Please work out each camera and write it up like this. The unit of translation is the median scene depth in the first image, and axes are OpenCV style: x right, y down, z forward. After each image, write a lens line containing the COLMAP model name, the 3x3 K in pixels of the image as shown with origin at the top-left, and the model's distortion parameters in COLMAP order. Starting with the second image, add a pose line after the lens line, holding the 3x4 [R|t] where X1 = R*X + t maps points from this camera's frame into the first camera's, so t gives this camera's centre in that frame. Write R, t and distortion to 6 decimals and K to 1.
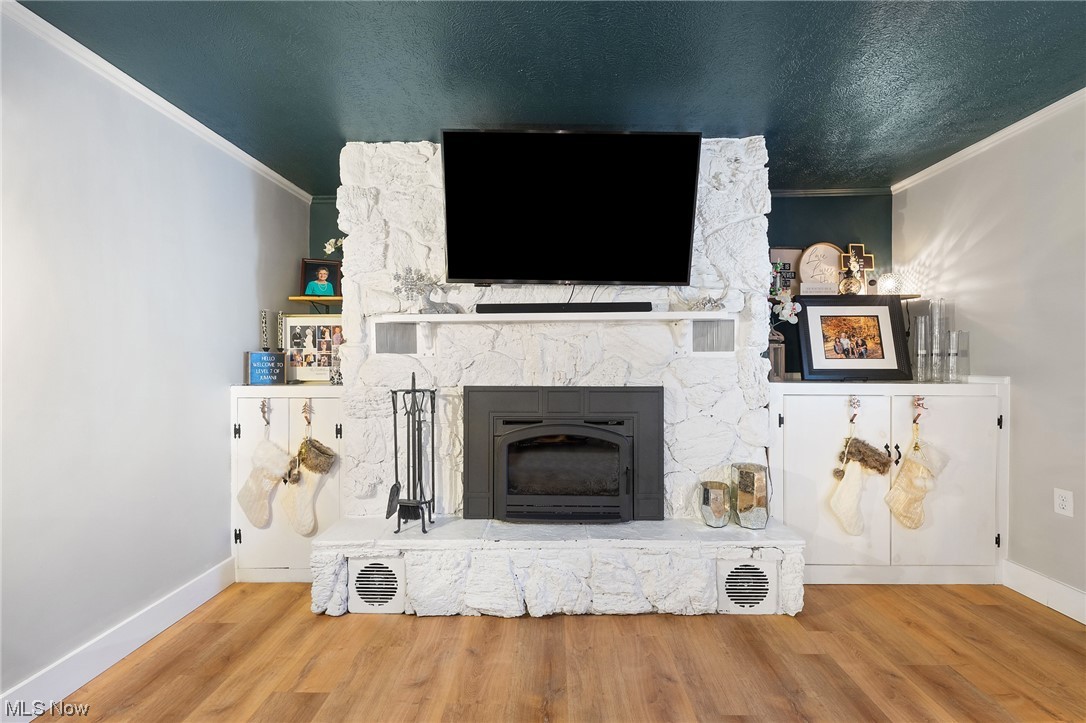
lens RADIAL K [[433.6, 0, 538.1], [0, 433.6, 367.2], [0, 0, 1]] dist [-0.006047, 0.001019]
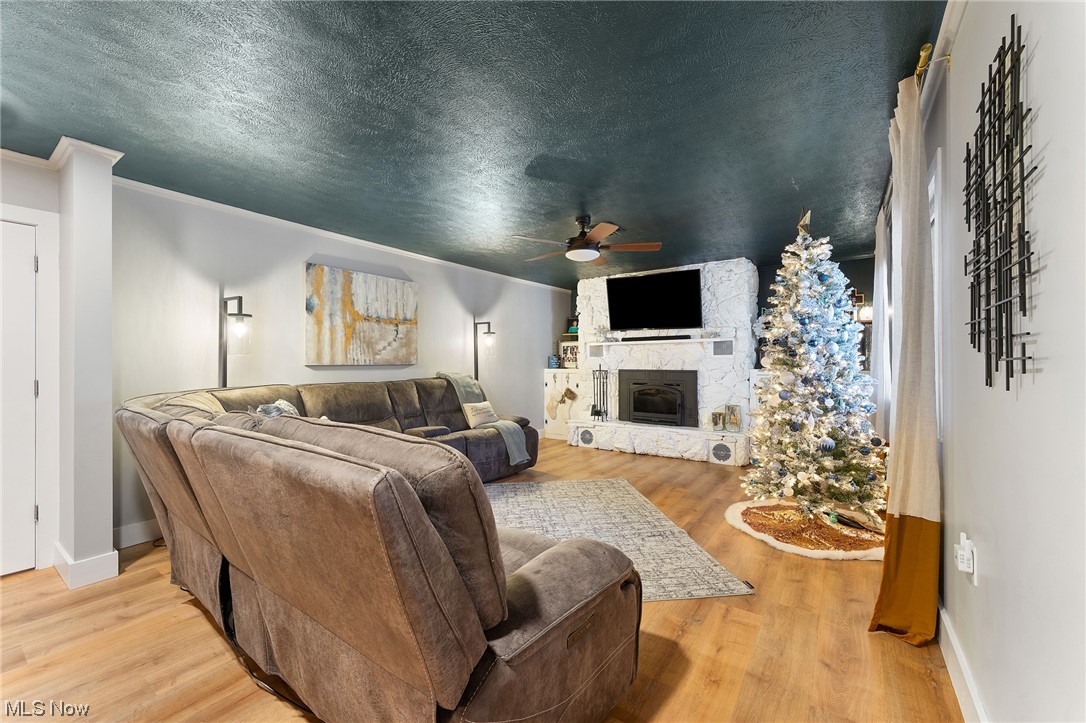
lens RADIAL K [[433.6, 0, 550.8], [0, 433.6, 361.4], [0, 0, 1]] dist [-0.006047, 0.001019]
pose [[0.837747, -0.000848, -0.546058, 0.906258], [0.000085, 0.999999, -0.001423, -0.000104], [0.546058, 0.001146, 0.837746, -1.401348]]
